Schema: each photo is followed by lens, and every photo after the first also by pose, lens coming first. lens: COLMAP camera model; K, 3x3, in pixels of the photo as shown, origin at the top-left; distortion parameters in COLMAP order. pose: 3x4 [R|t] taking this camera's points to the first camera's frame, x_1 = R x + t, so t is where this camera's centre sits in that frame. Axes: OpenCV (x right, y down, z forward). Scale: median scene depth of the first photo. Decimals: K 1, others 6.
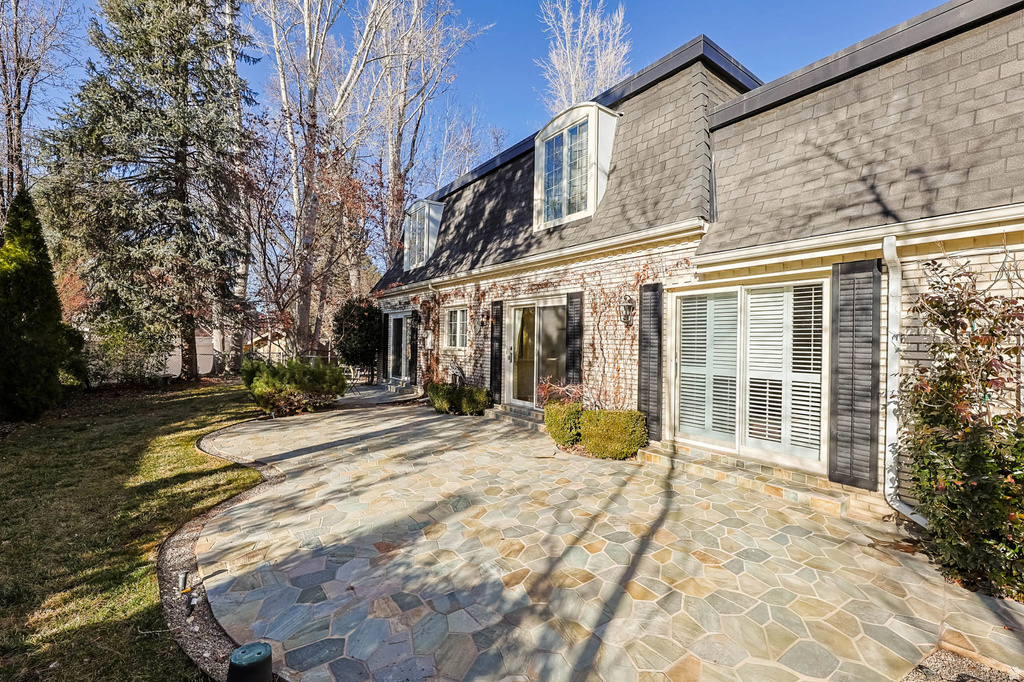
lens RADIAL K [[427.4, 0, 511.8], [0, 427.4, 329.8], [0, 0, 1]] dist [0.000980, -0.000084]
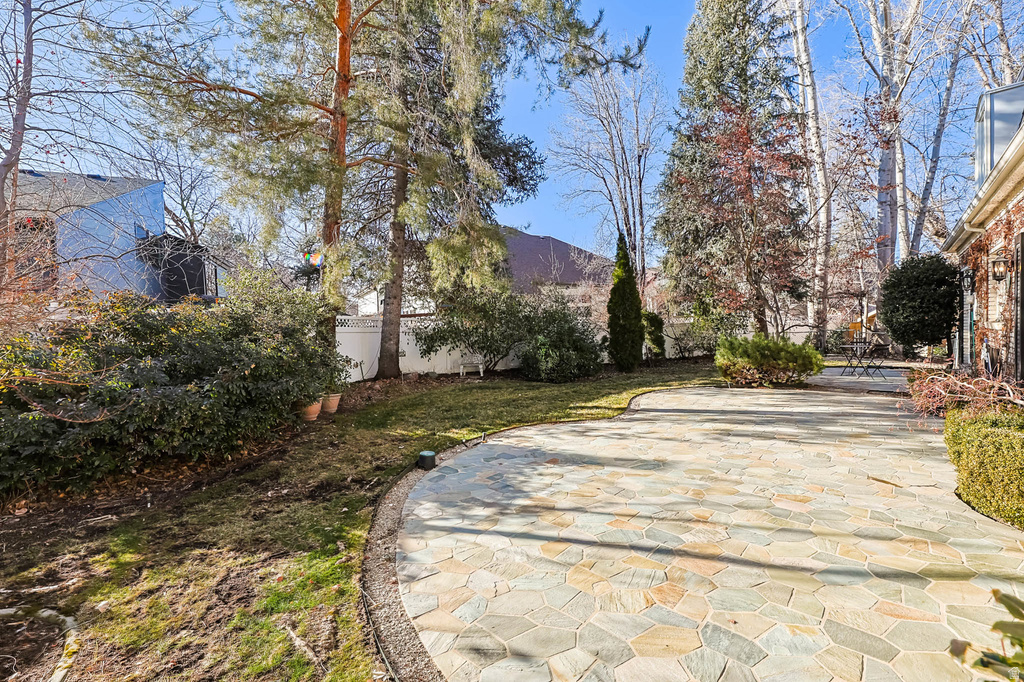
lens RADIAL K [[411.1, 0, 513.4], [0, 411.1, 335.9], [0, 0, 1]] dist [0.016746, -0.000015]
pose [[0.247607, 0.002531, -0.968857, 0.461388], [0.060610, 0.997997, 0.018097, 0.022804], [0.966963, -0.063203, 0.246958, 0.248280]]
